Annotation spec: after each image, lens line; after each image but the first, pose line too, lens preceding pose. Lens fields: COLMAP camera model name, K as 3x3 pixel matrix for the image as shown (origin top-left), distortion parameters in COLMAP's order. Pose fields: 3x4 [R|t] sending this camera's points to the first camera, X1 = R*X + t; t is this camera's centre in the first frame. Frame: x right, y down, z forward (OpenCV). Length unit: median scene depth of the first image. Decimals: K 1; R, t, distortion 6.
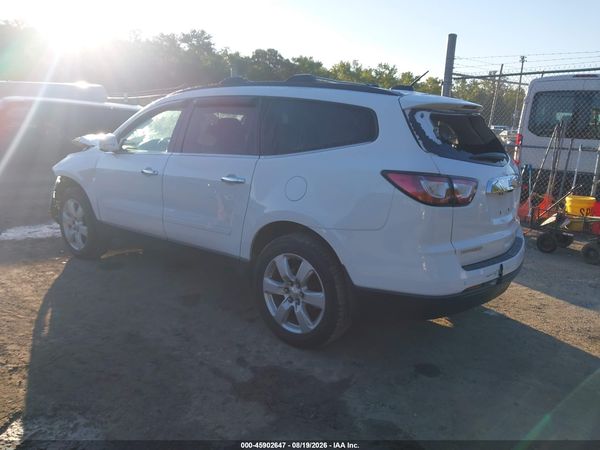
lens RADIAL K [[465.0, 0, 299.4], [0, 465.0, 249.5], [0, 0, 1]] dist [0.012436, -0.001336]
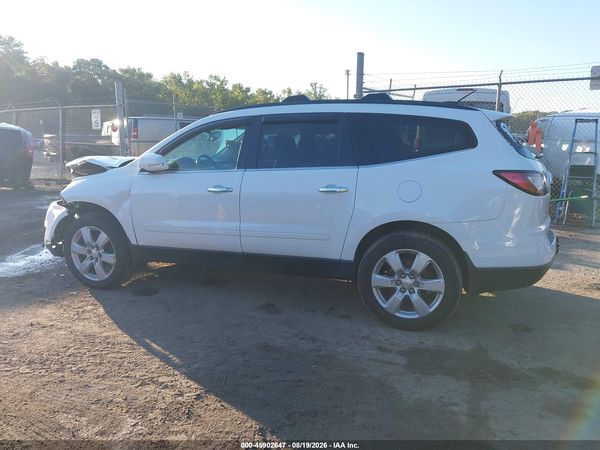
lens RADIAL K [[465.0, 0, 299.4], [0, 465.0, 249.5], [0, 0, 1]] dist [0.012436, -0.001336]
pose [[0.941795, -0.113854, 0.316321, -0.232449], [0.120580, 0.992702, -0.001703, -0.007397], [-0.313819, 0.039746, 0.948651, -0.001241]]
